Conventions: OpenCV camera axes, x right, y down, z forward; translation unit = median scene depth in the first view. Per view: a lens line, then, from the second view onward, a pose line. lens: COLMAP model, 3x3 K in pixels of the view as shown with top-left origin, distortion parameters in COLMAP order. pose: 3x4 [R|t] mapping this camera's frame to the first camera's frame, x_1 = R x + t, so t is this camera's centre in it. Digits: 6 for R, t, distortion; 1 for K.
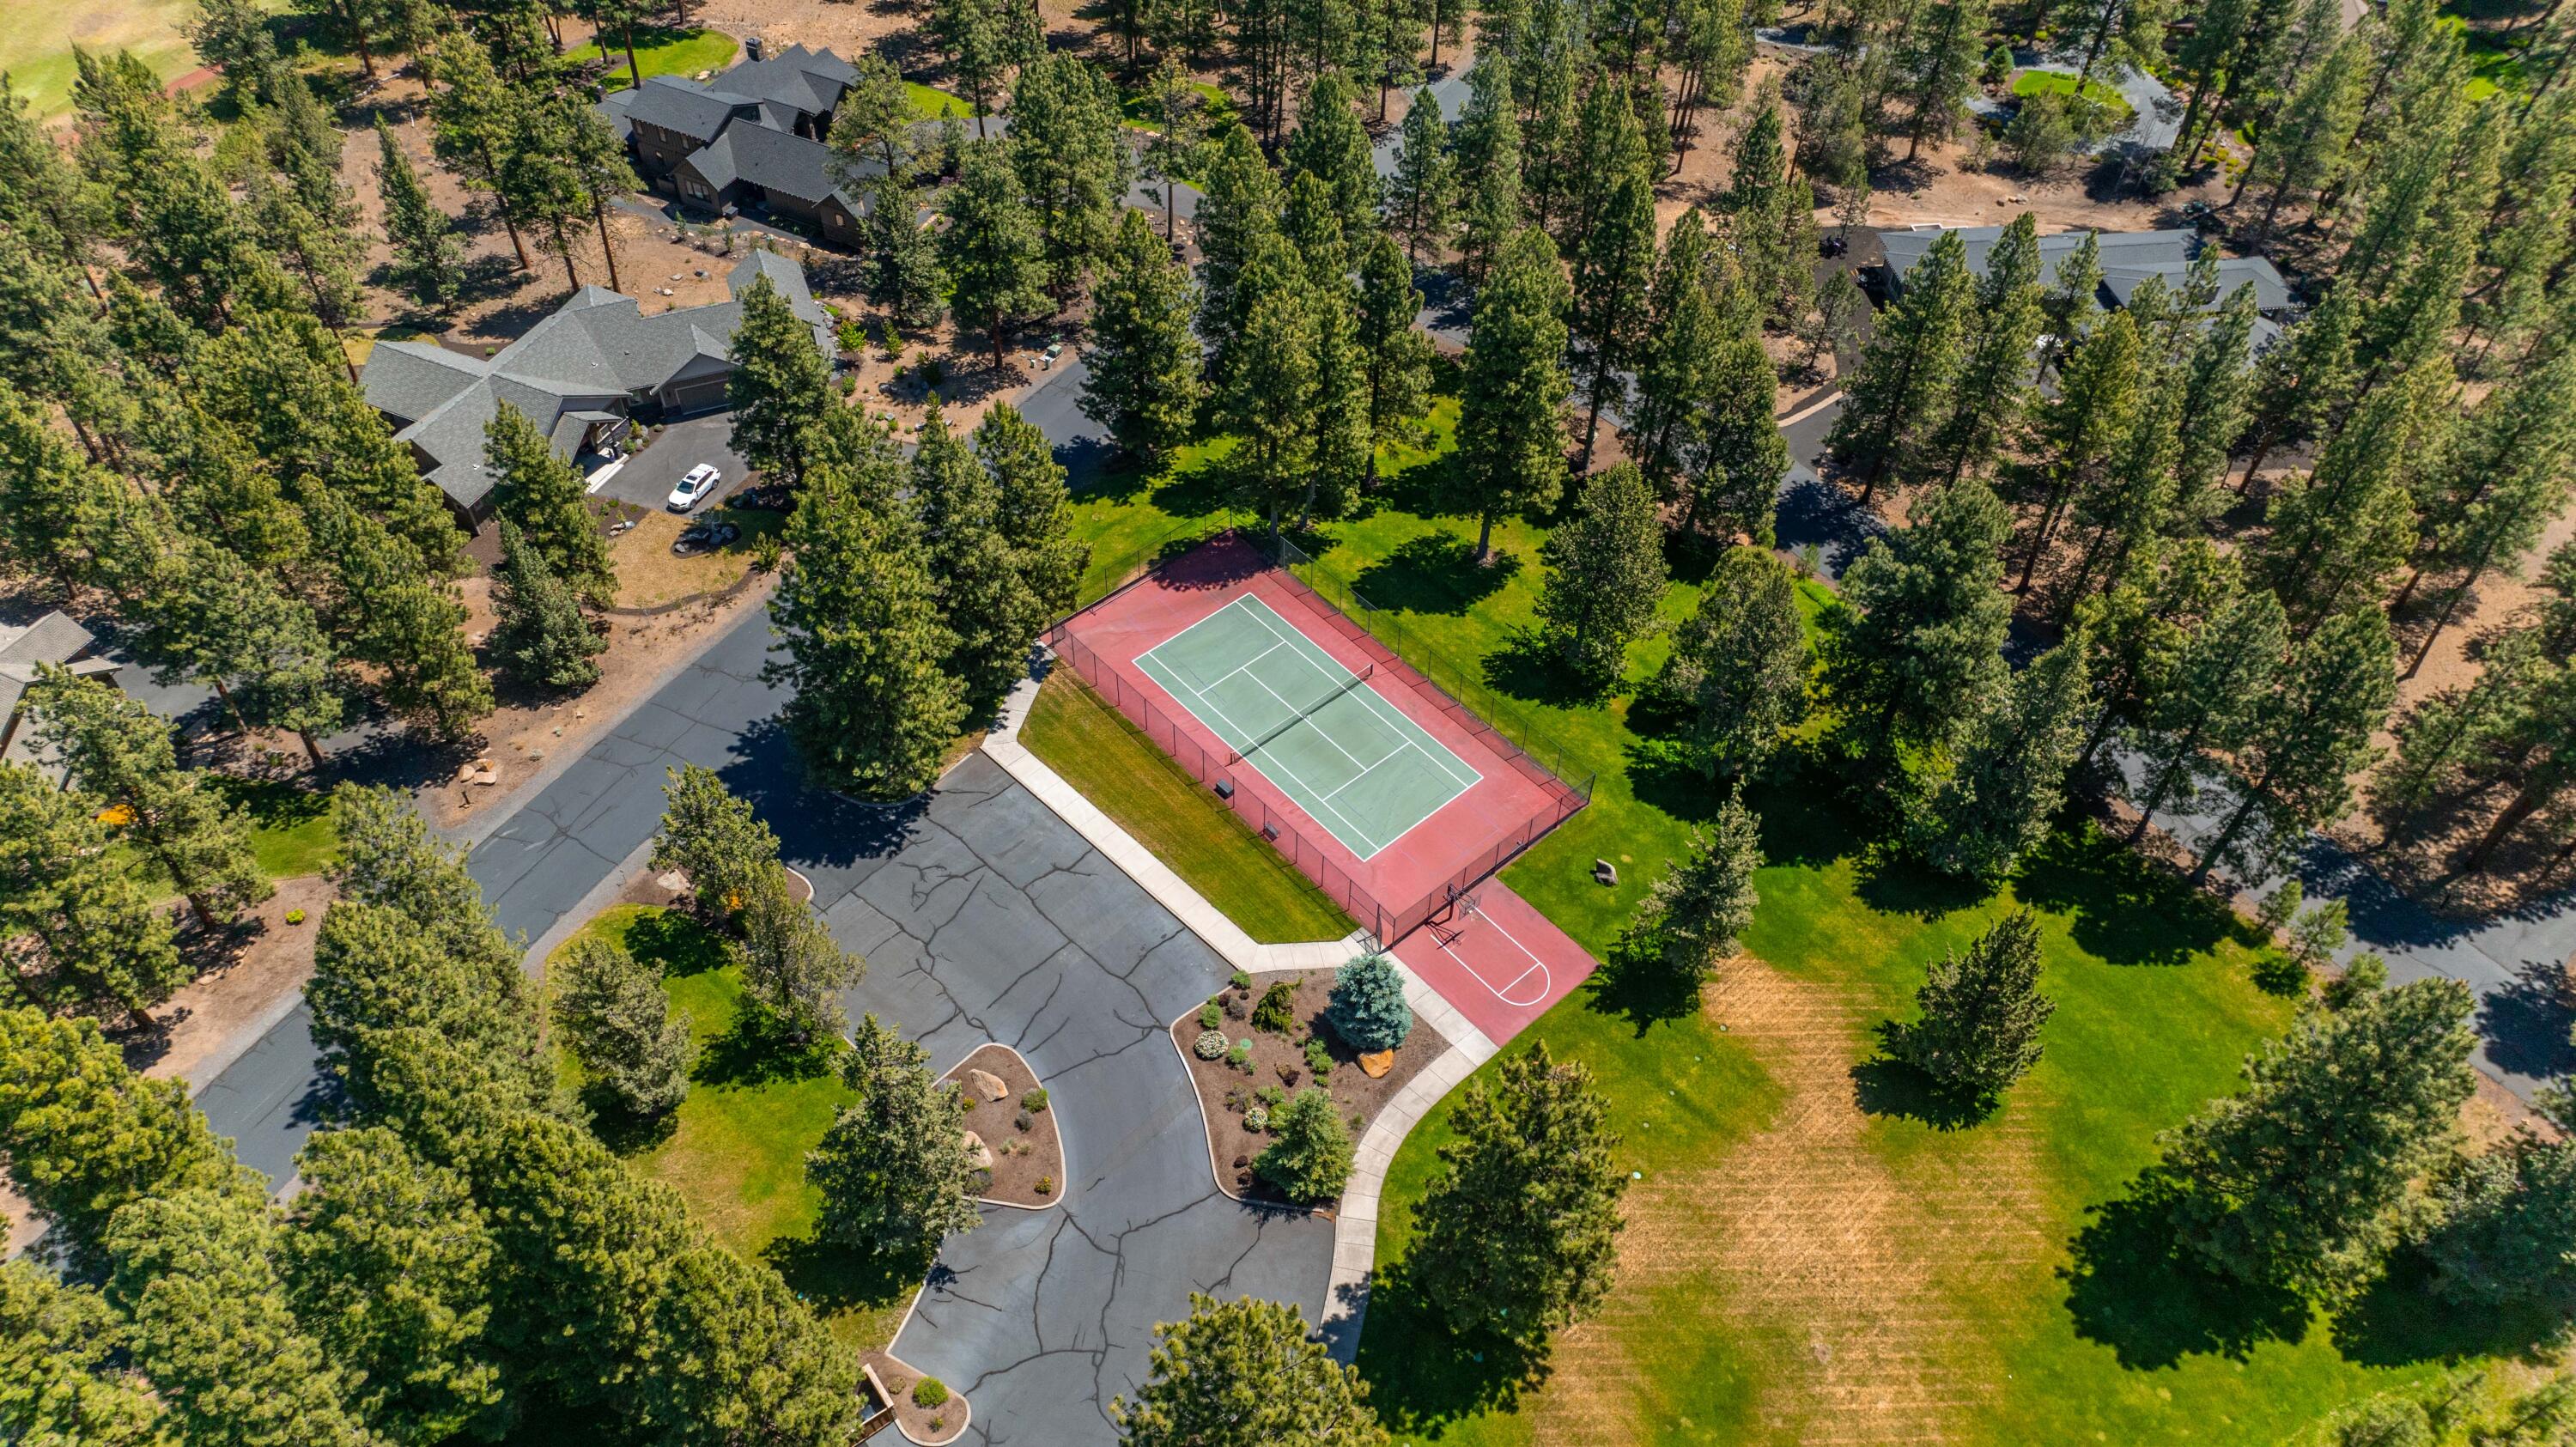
lens RADIAL K [[1811.2, 0, 1288.0], [0, 1811.2, 723.5], [0, 0, 1]] dist [-0.019070, -0.002749]
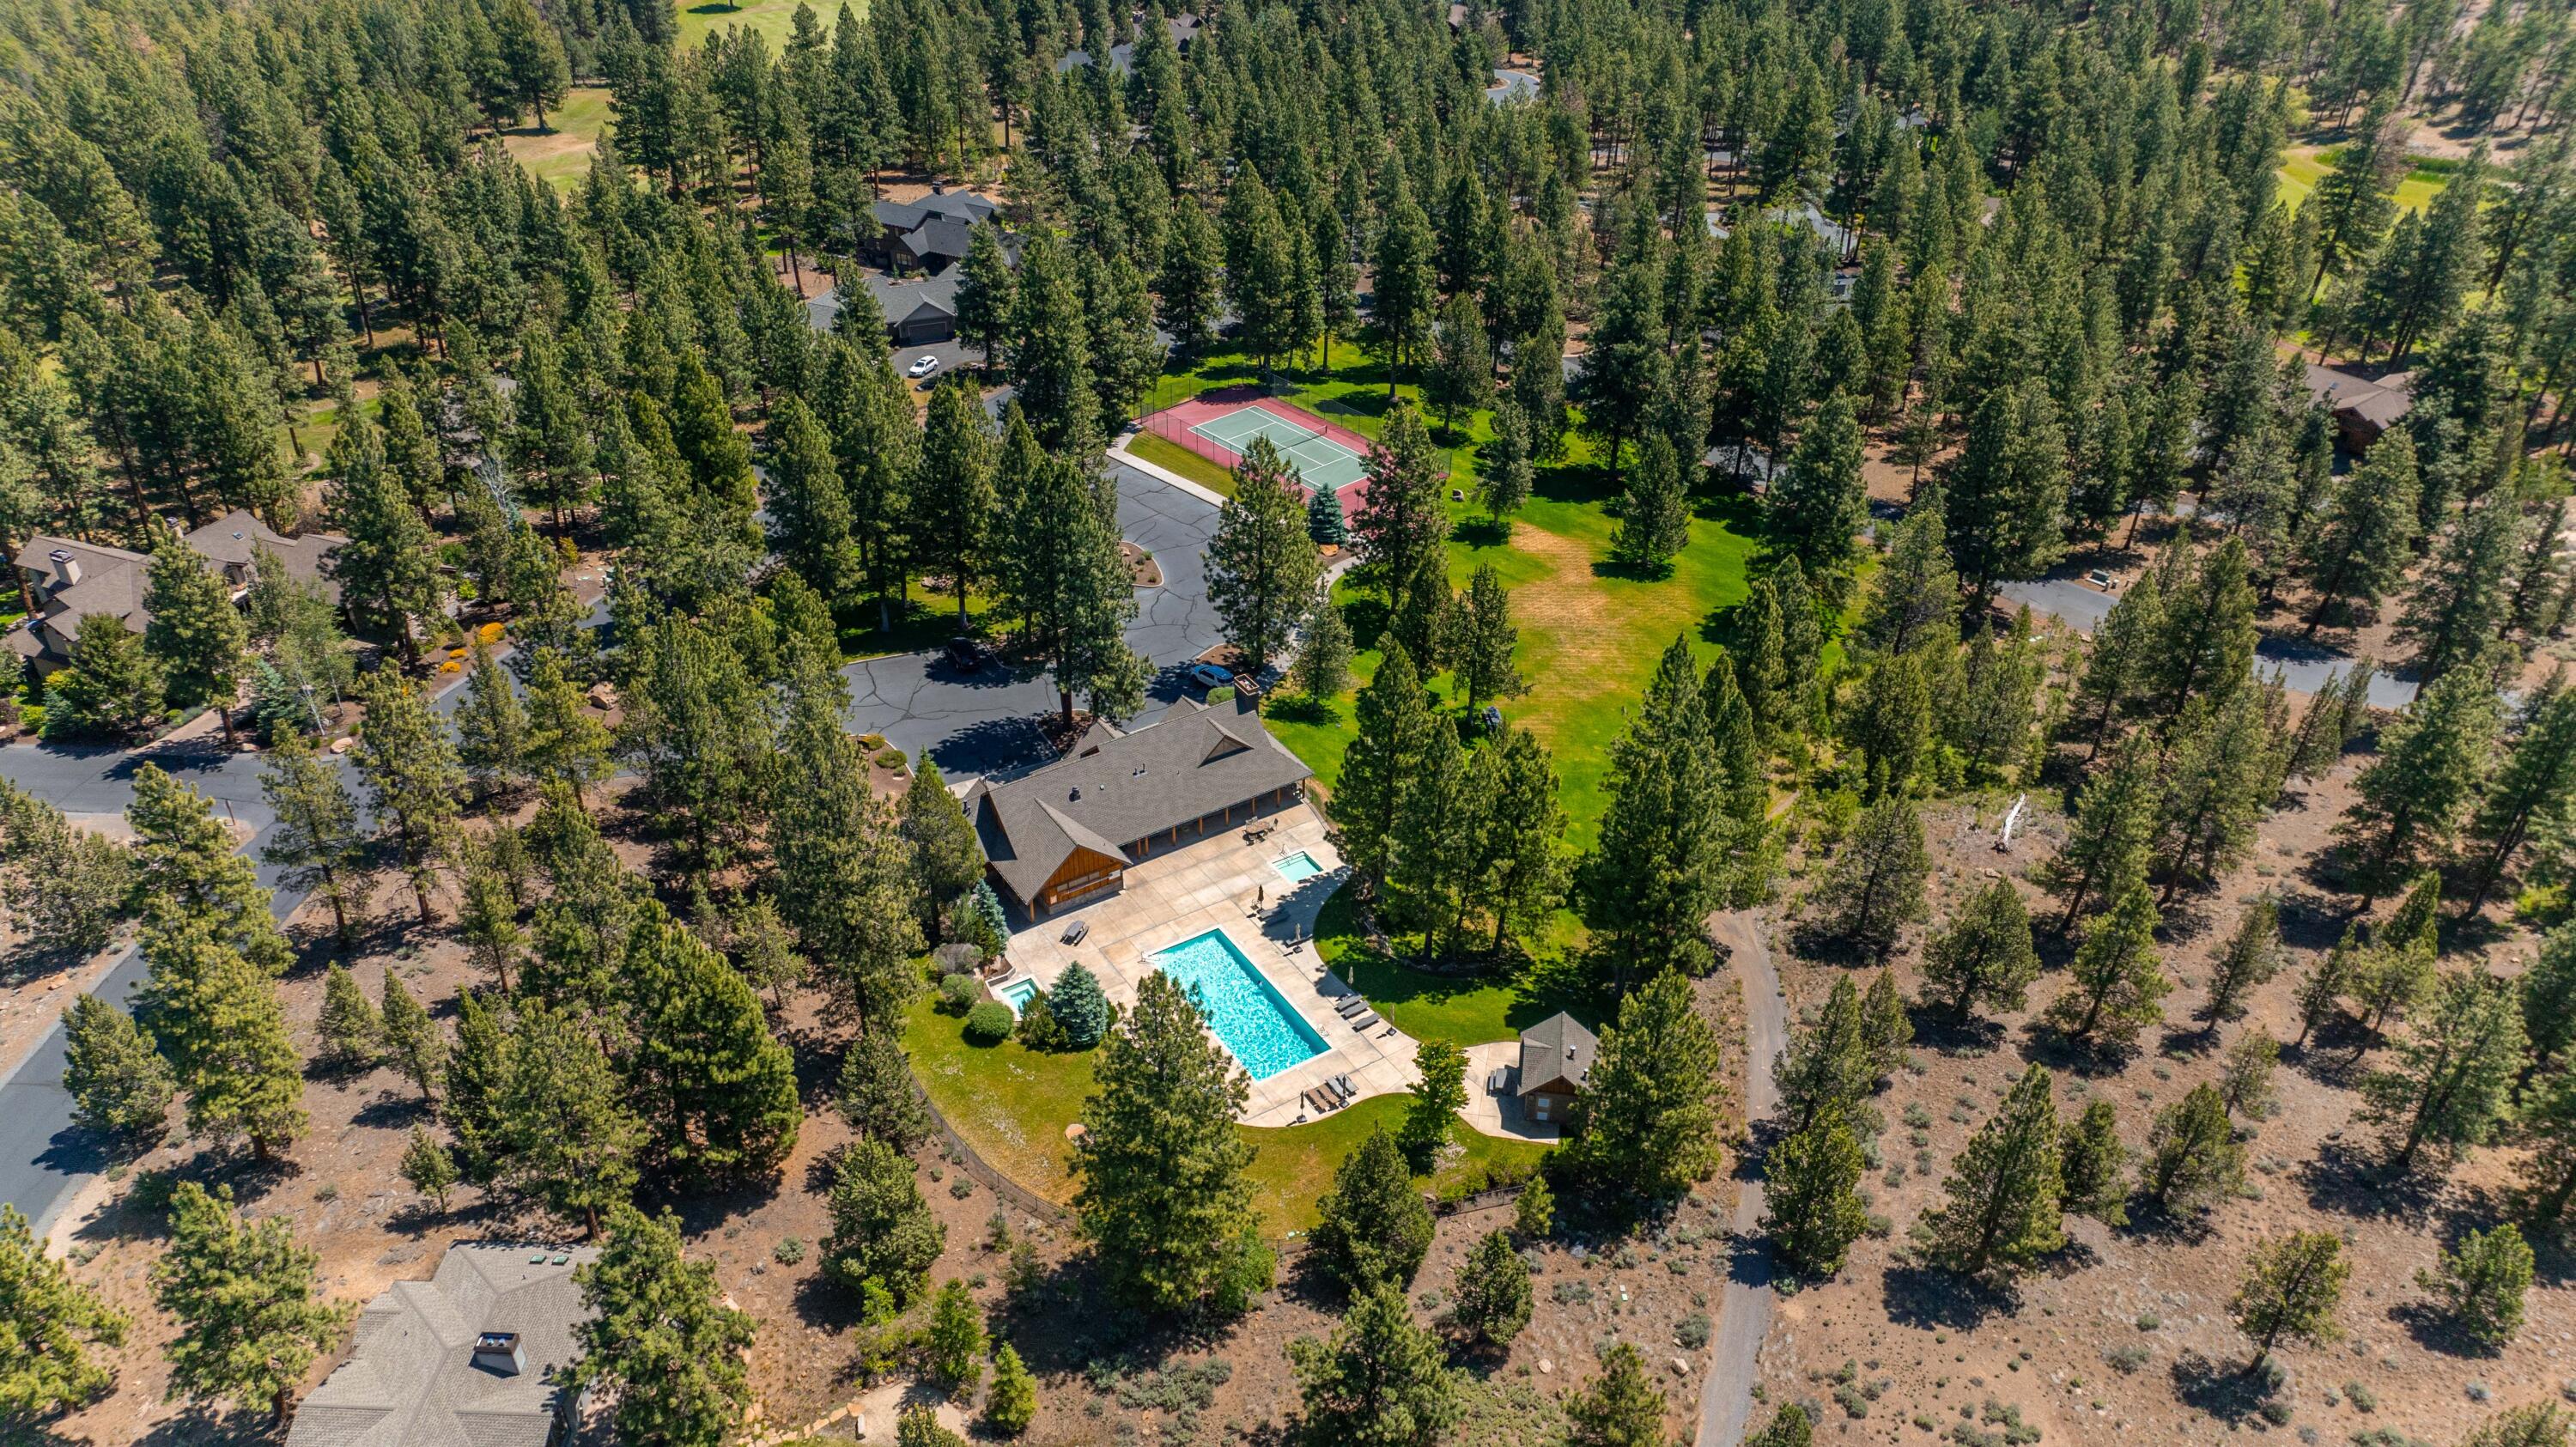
lens RADIAL K [[1811.2, 0, 1288.0], [0, 1811.2, 723.5], [0, 0, 1]] dist [-0.019070, -0.002749]
pose [[0.999834, -0.011551, 0.014063, -0.016997], [0.014607, 0.970292, -0.241497, 0.622649], [-0.010856, 0.241663, 0.970300, -0.576813]]
